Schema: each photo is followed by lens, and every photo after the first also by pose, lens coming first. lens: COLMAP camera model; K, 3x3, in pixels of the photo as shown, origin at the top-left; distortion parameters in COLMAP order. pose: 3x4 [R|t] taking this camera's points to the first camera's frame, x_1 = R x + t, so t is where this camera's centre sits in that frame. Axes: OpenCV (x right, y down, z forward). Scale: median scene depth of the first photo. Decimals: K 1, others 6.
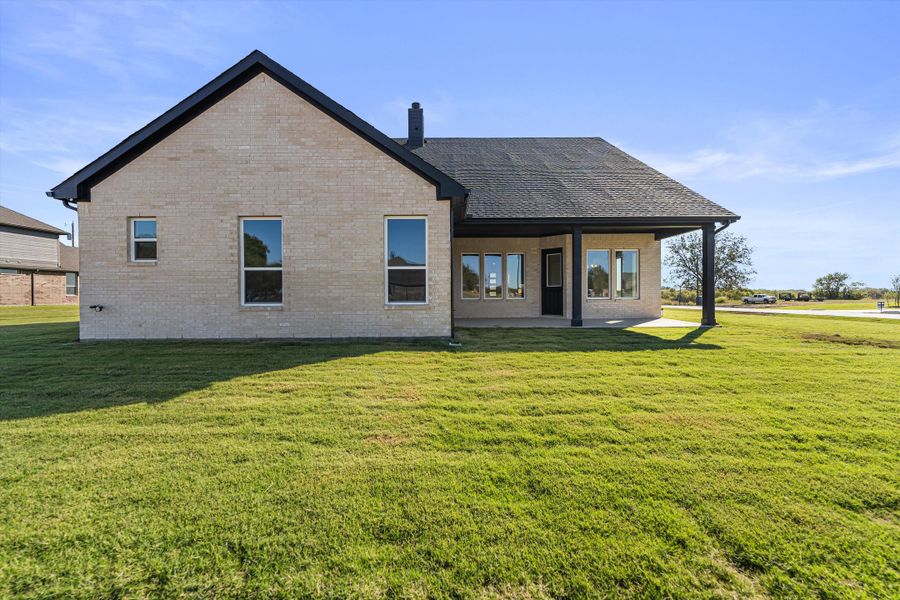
lens RADIAL K [[371.1, 0, 450.5], [0, 371.1, 290.7], [0, 0, 1]] dist [0.000084, -0.000087]
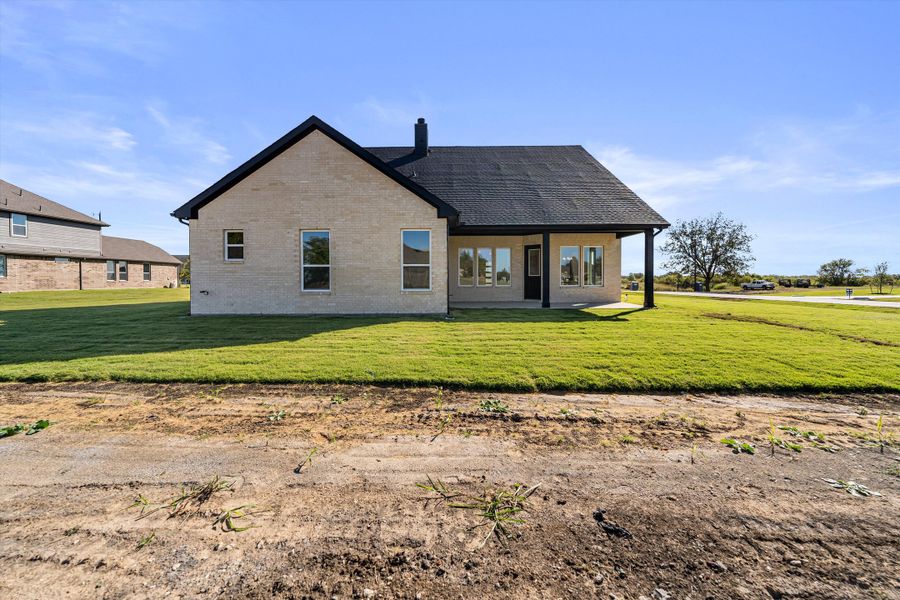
lens RADIAL K [[371.1, 0, 450.5], [0, 371.1, 290.7], [0, 0, 1]] dist [0.000084, -0.000087]
pose [[0.999954, 0.003419, -0.008941, 0.016013], [-0.003058, 0.999189, 0.040137, -0.012808], [0.009071, -0.040108, 0.999154, -0.259166]]
